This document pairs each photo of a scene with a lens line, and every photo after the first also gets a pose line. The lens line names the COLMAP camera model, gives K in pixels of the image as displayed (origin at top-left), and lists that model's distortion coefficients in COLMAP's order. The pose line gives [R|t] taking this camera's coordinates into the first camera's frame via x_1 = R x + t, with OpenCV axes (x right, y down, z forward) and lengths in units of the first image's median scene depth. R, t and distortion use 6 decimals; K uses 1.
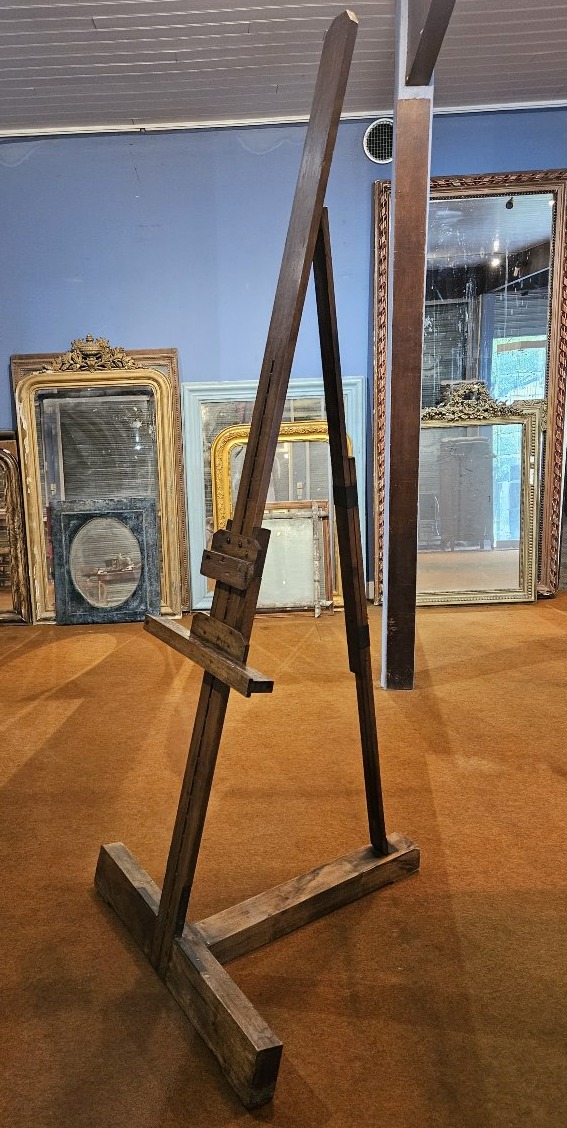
lens RADIAL K [[801.0, 0, 220.2], [0, 801.0, 561.2], [0, 0, 1]] dist [0.068796, -0.013624]
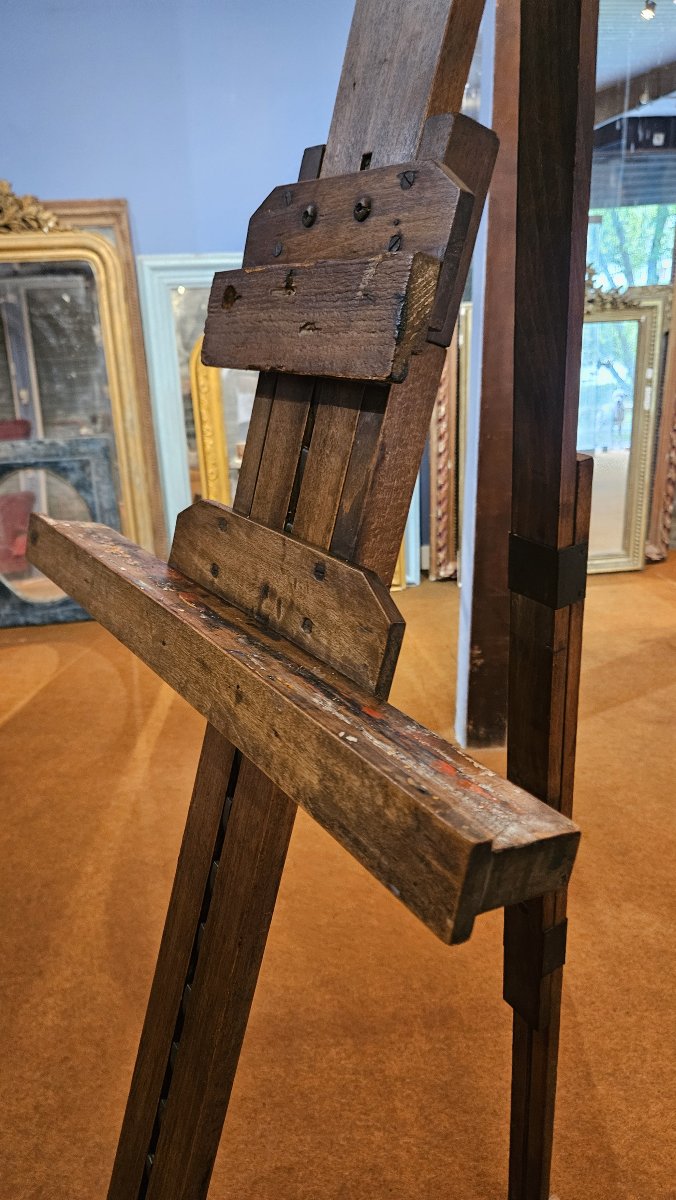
lens RADIAL K [[831.1, 0, 338.5], [0, 831.1, 581.5], [0, 0, 1]] dist [0.050362, -0.036451]
pose [[0.992888, -0.038568, 0.112633, 0.027371], [0.022221, 0.989481, 0.142943, -0.059797], [-0.116961, -0.139423, 0.983301, 0.301489]]
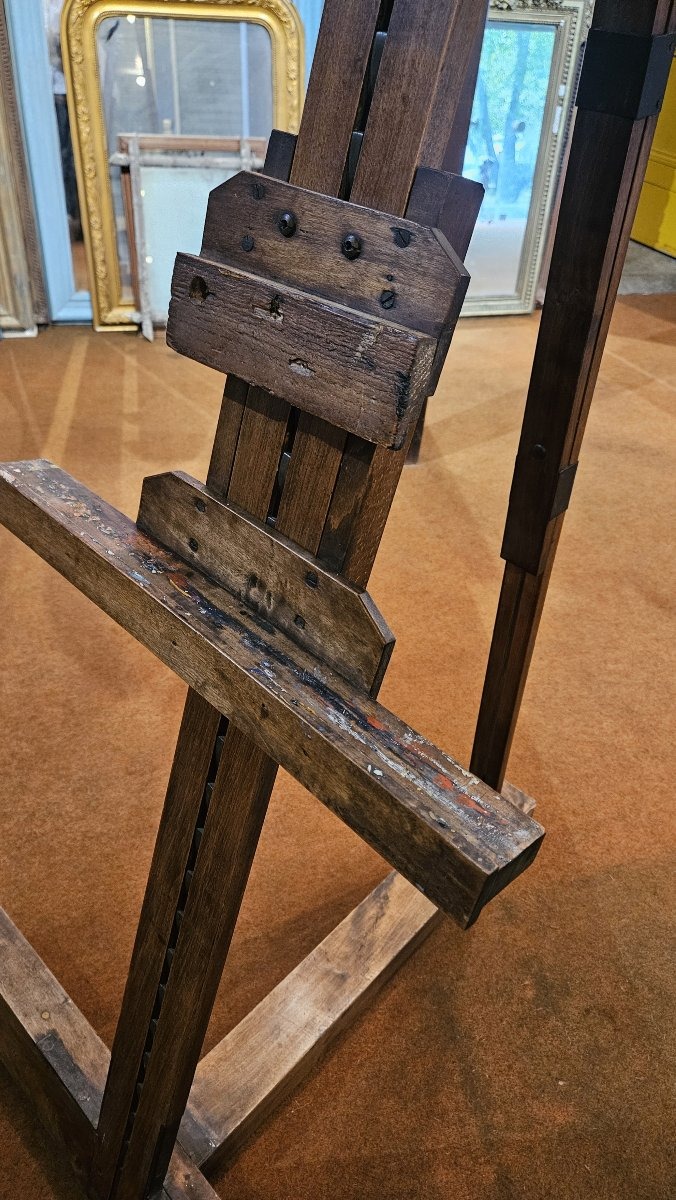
lens RADIAL K [[831.1, 0, 336.5], [0, 831.1, 594.8], [0, 0, 1]] dist [0.050362, -0.036451]
pose [[0.956971, -0.082426, 0.278232, -0.025019], [-0.034698, 0.919430, 0.391721, -0.009249], [-0.288102, -0.384519, 0.877007, 0.299209]]
